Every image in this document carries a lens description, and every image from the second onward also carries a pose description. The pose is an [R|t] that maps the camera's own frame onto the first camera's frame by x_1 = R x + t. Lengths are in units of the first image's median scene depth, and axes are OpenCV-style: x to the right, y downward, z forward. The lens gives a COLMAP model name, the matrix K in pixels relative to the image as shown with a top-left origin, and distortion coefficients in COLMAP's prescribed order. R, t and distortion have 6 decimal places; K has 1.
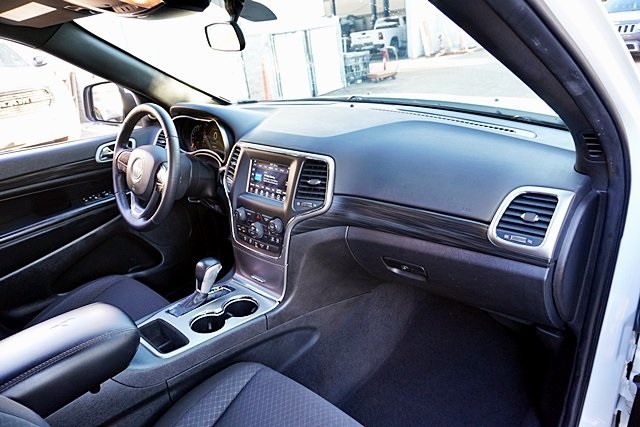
lens RADIAL K [[427.7, 0, 319.8], [0, 427.7, 214.7], [0, 0, 1]] dist [-0.044799, 0.033948]
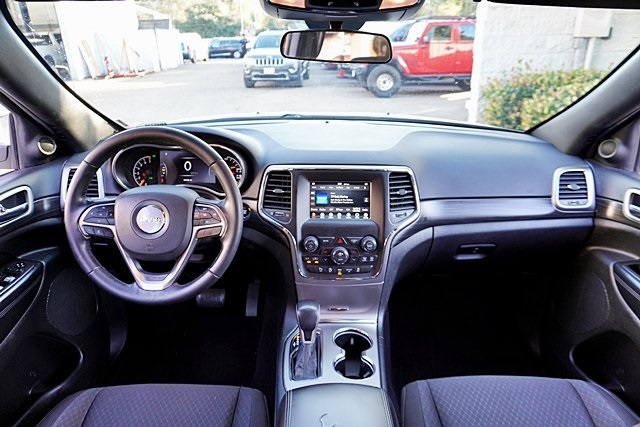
lens RADIAL K [[427.7, 0, 316.2], [0, 427.7, 216.3], [0, 0, 1]] dist [-0.044799, 0.033948]
pose [[0.724636, -0.176314, 0.666195, -0.783407], [0.208097, 0.977572, 0.032371, -0.087927], [-0.656962, 0.115176, 0.745074, 0.334095]]
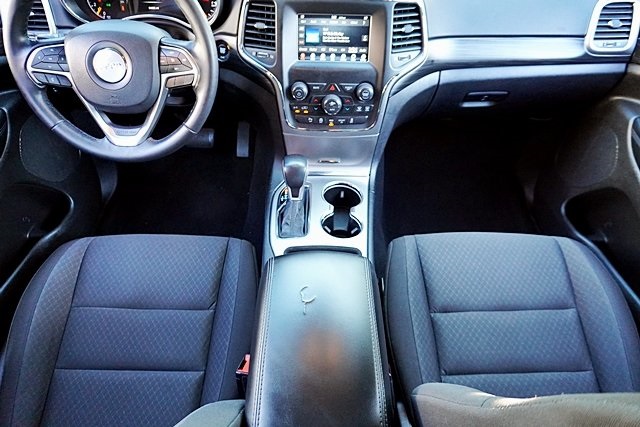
lens RADIAL K [[427.7, 0, 316.3], [0, 427.7, 214.3], [0, 0, 1]] dist [-0.044799, 0.033948]
pose [[0.731448, -0.419119, 0.537887, -0.701203], [0.196631, 0.884942, 0.422153, -0.130924], [-0.652931, -0.203018, 0.729702, 0.372571]]
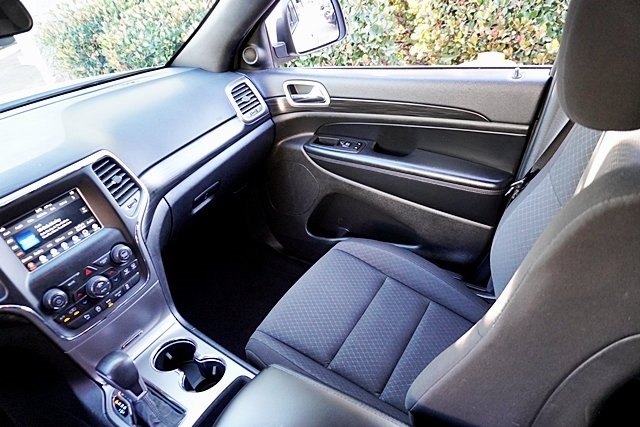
lens RADIAL K [[427.7, 0, 318.2], [0, 427.7, 218.3], [0, 0, 1]] dist [-0.044799, 0.033948]
pose [[-0.137348, -0.471009, 0.871370, -0.773226], [0.521254, 0.713677, 0.467931, -0.190488], [-0.842276, 0.518475, 0.147494, 0.514122]]
